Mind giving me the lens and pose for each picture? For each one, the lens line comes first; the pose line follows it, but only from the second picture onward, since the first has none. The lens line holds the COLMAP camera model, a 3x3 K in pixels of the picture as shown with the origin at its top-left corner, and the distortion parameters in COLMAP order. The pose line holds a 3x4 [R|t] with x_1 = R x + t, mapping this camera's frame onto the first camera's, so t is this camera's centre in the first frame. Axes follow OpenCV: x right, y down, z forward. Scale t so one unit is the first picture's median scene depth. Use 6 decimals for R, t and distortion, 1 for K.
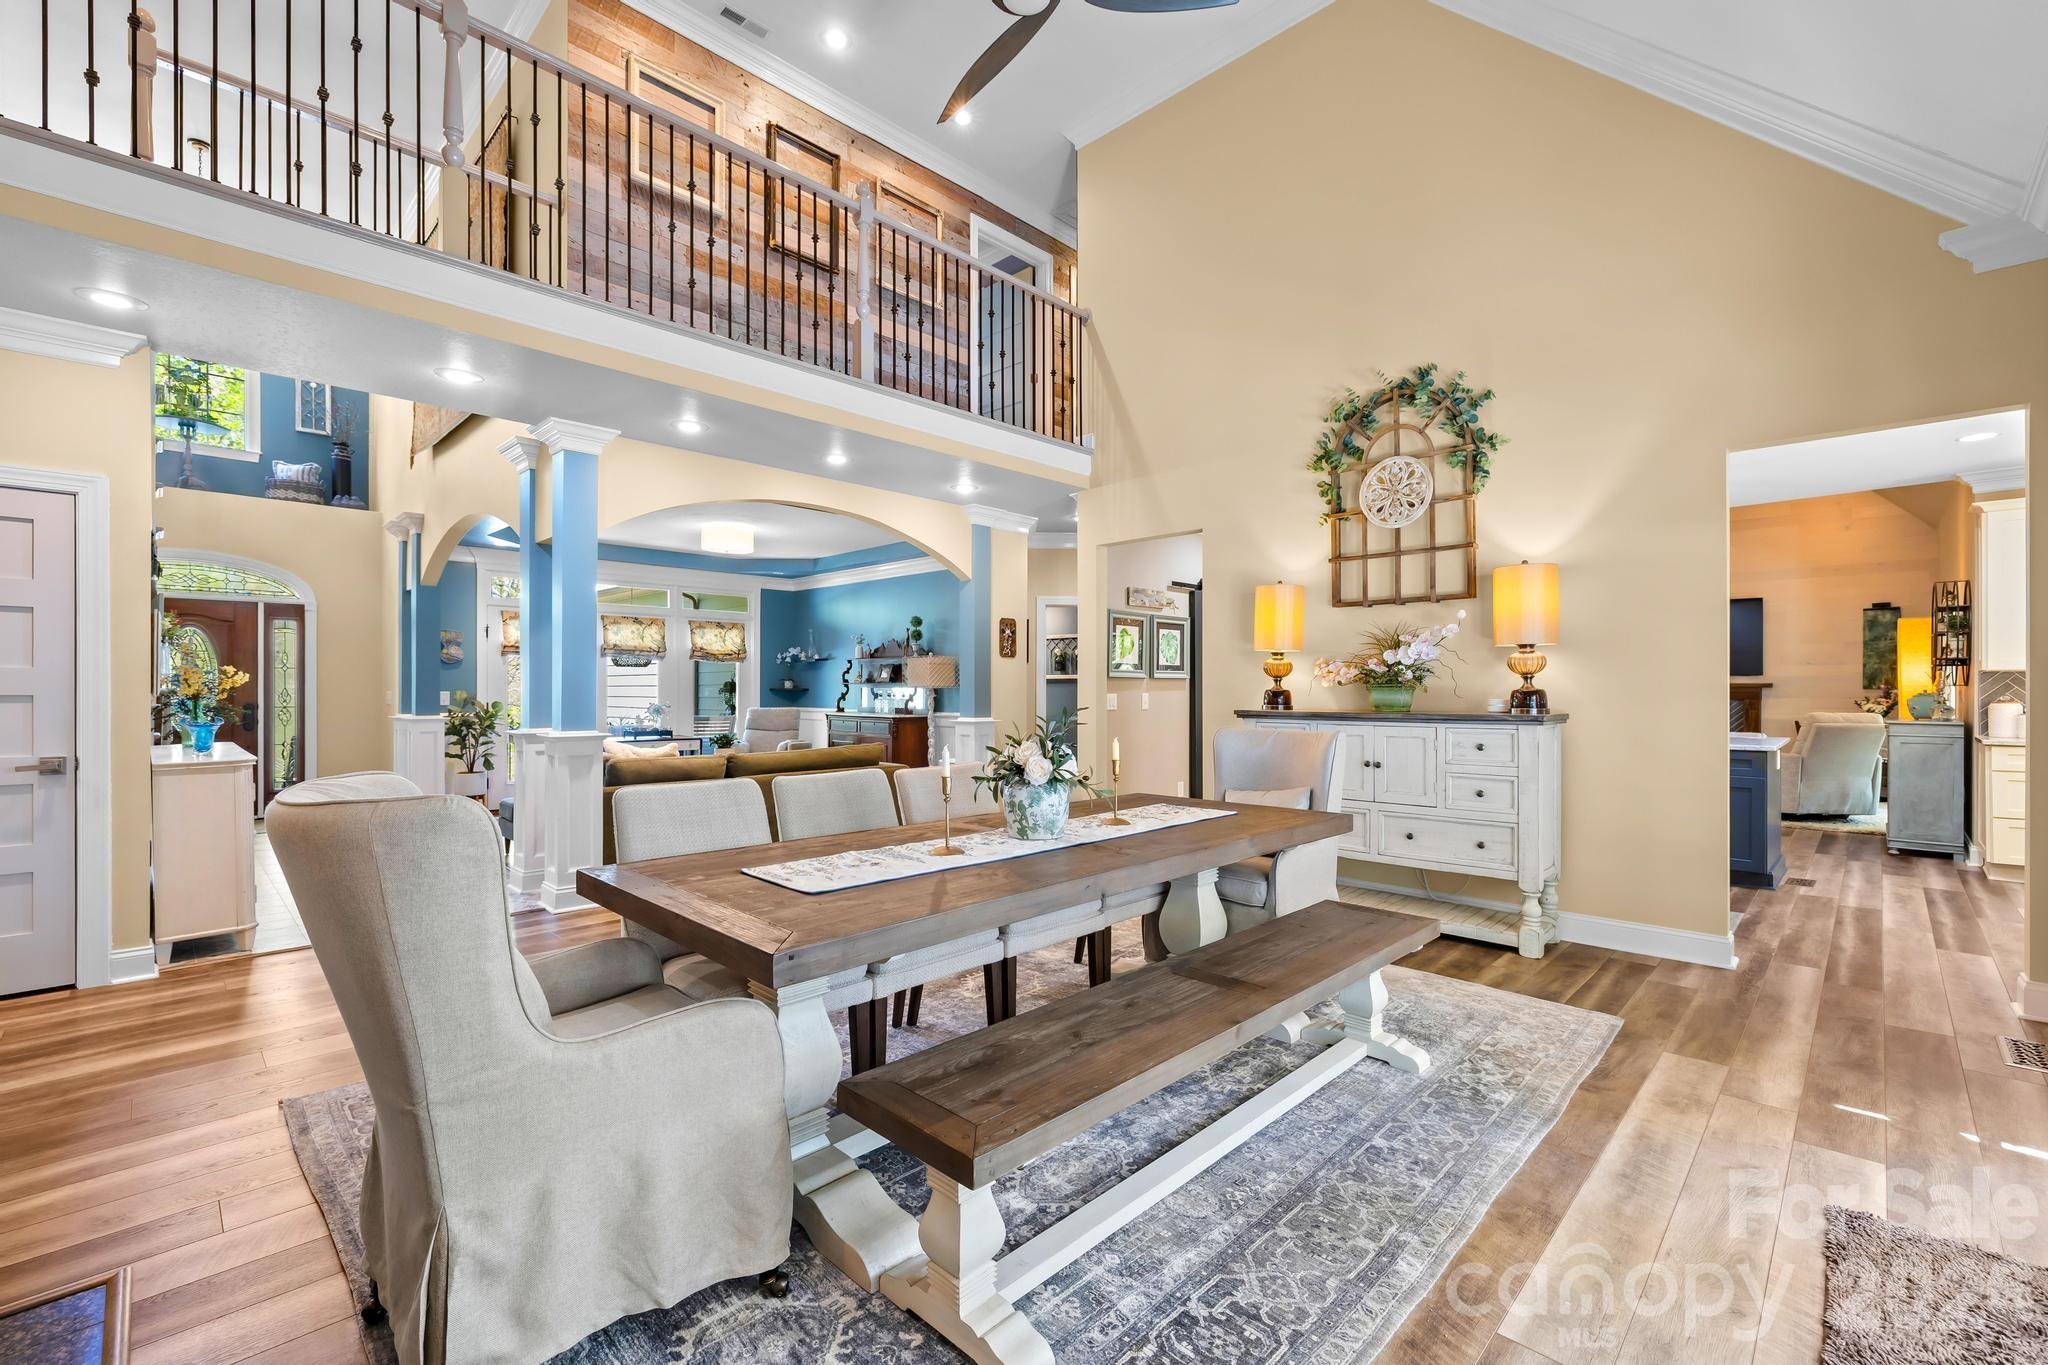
lens RADIAL K [[866.1, 0, 1027.0], [0, 866.1, 691.9], [0, 0, 1]] dist [0.003580, -0.000771]
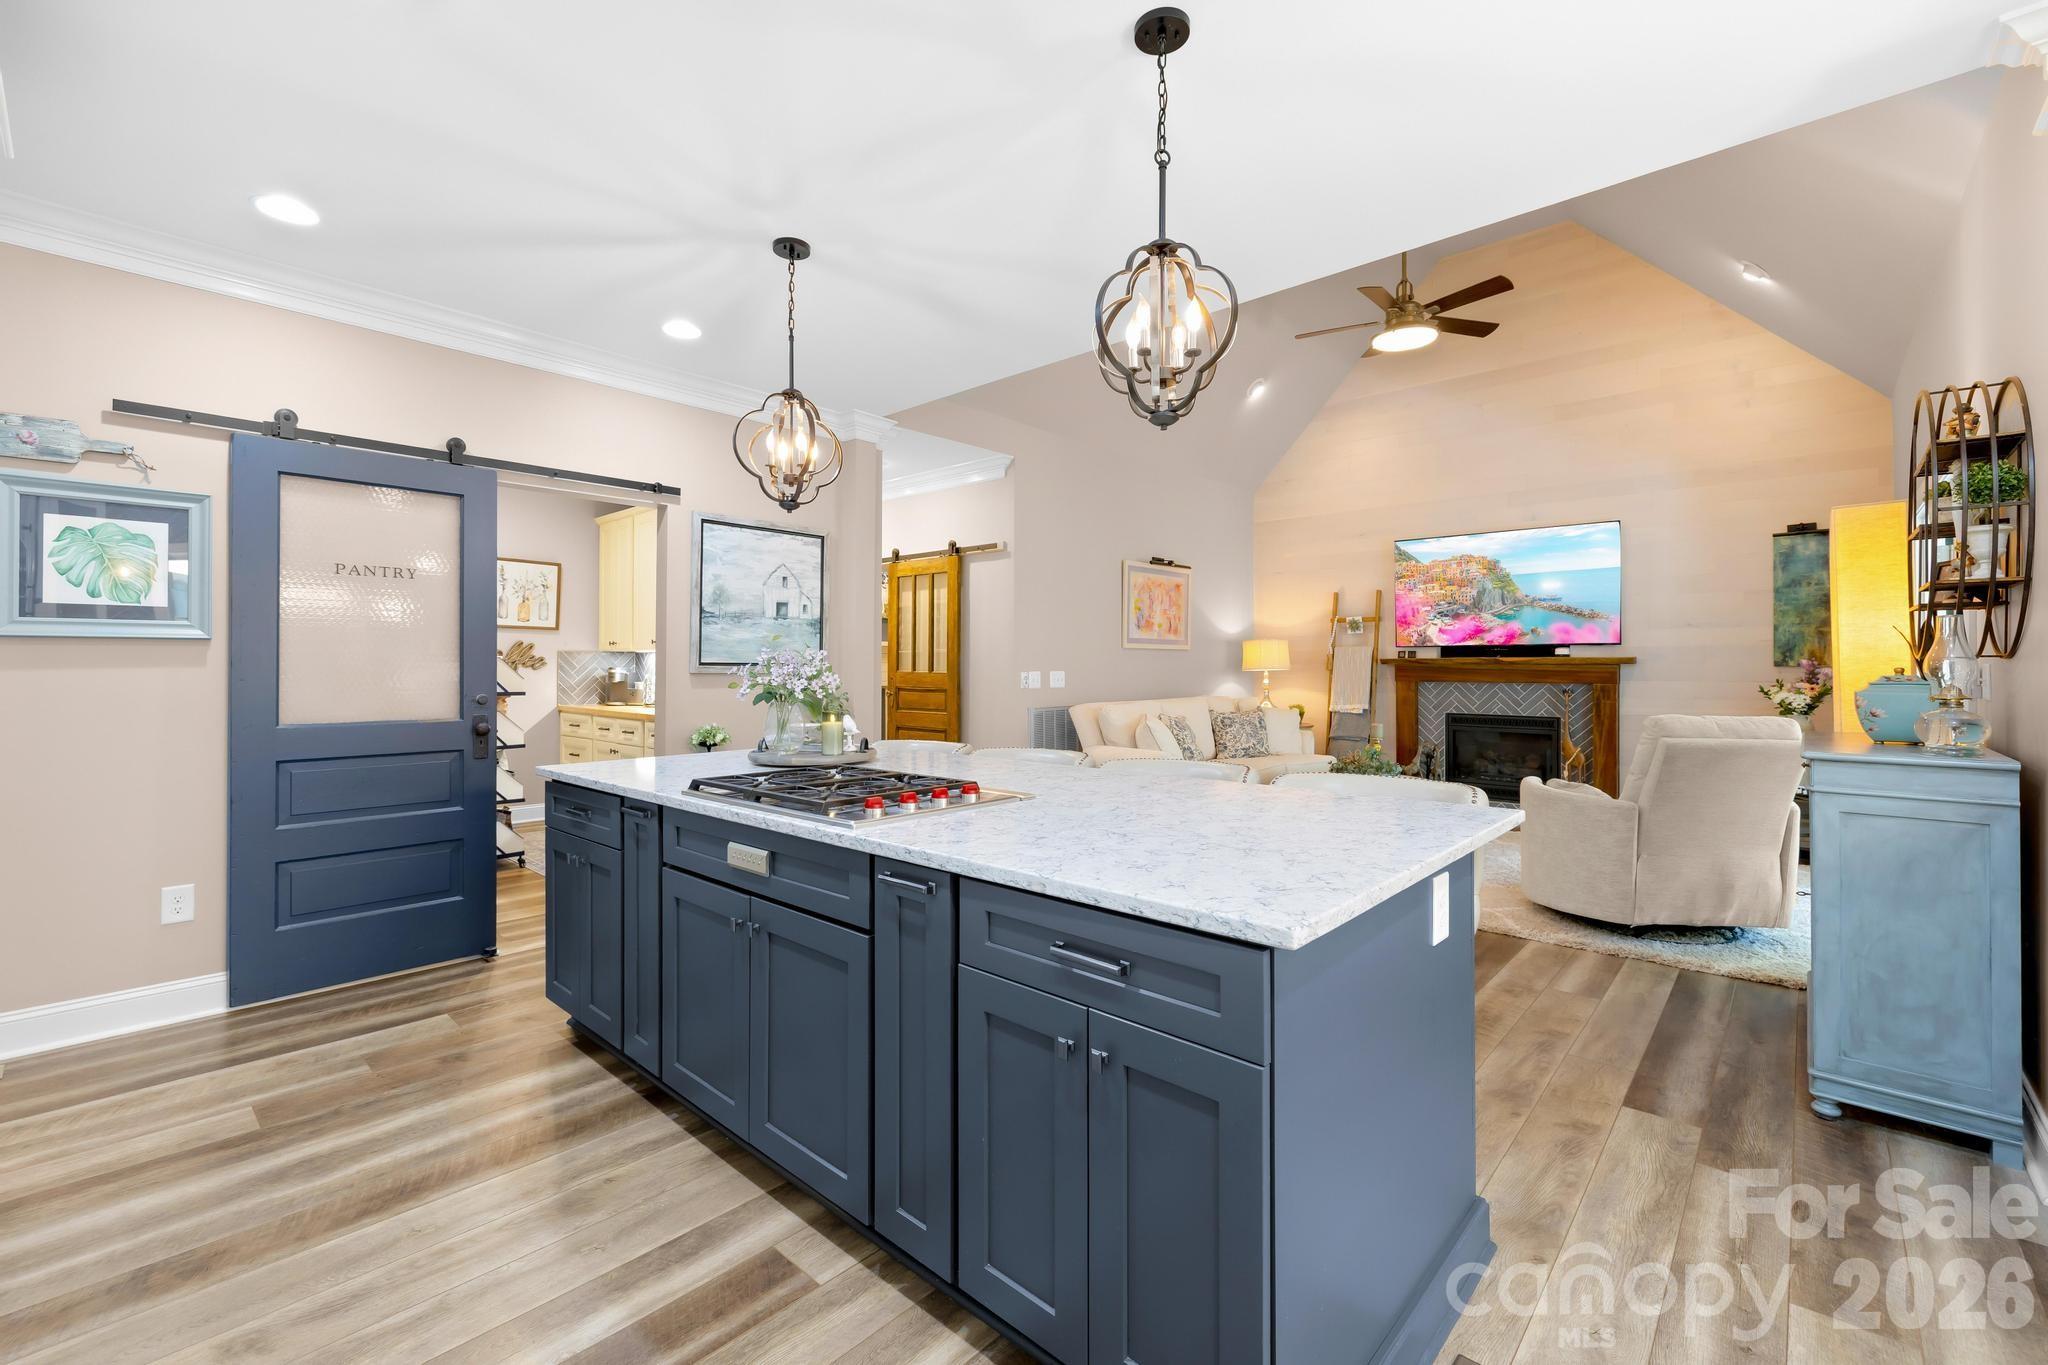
lens RADIAL K [[866.1, 0, 1018.5], [0, 866.1, 662.3], [0, 0, 1]] dist [0.003580, -0.000771]
pose [[0.999314, 0.001348, 0.037000, 0.536216], [-0.001032, 0.999963, -0.008559, -0.000969], [-0.037010, 0.008515, 0.999279, 0.537101]]
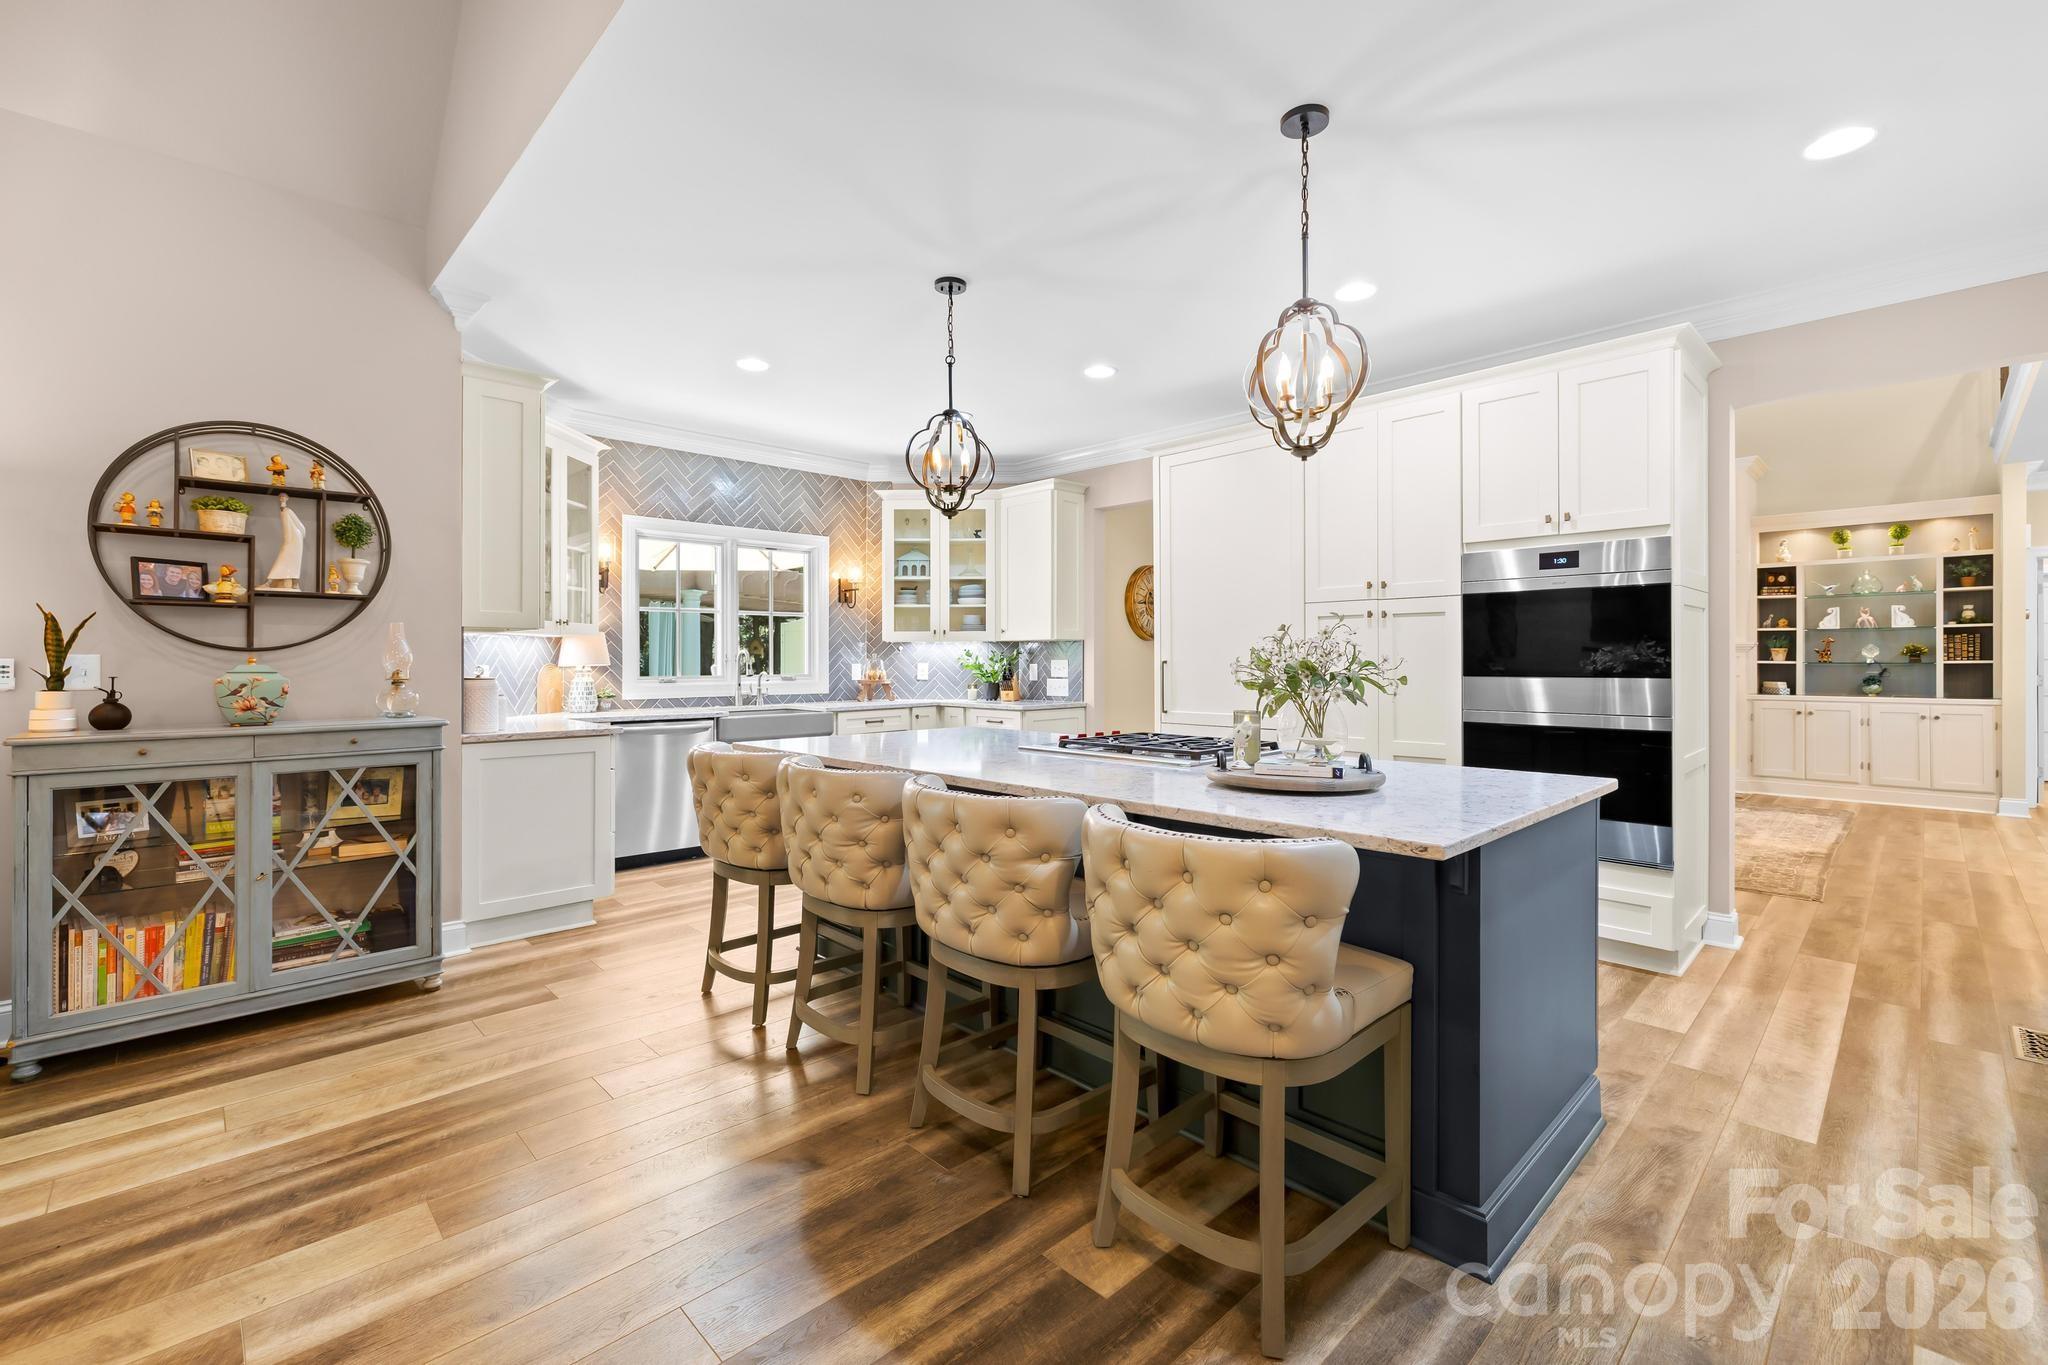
lens RADIAL K [[866.1, 0, 1030.1], [0, 866.1, 664.4], [0, 0, 1]] dist [0.003580, -0.000771]
pose [[-0.999881, 0.002300, 0.015284, 0.539437], [0.002422, 0.999965, 0.007970, -0.001329], [-0.015265, 0.008006, -0.999851, 1.255614]]
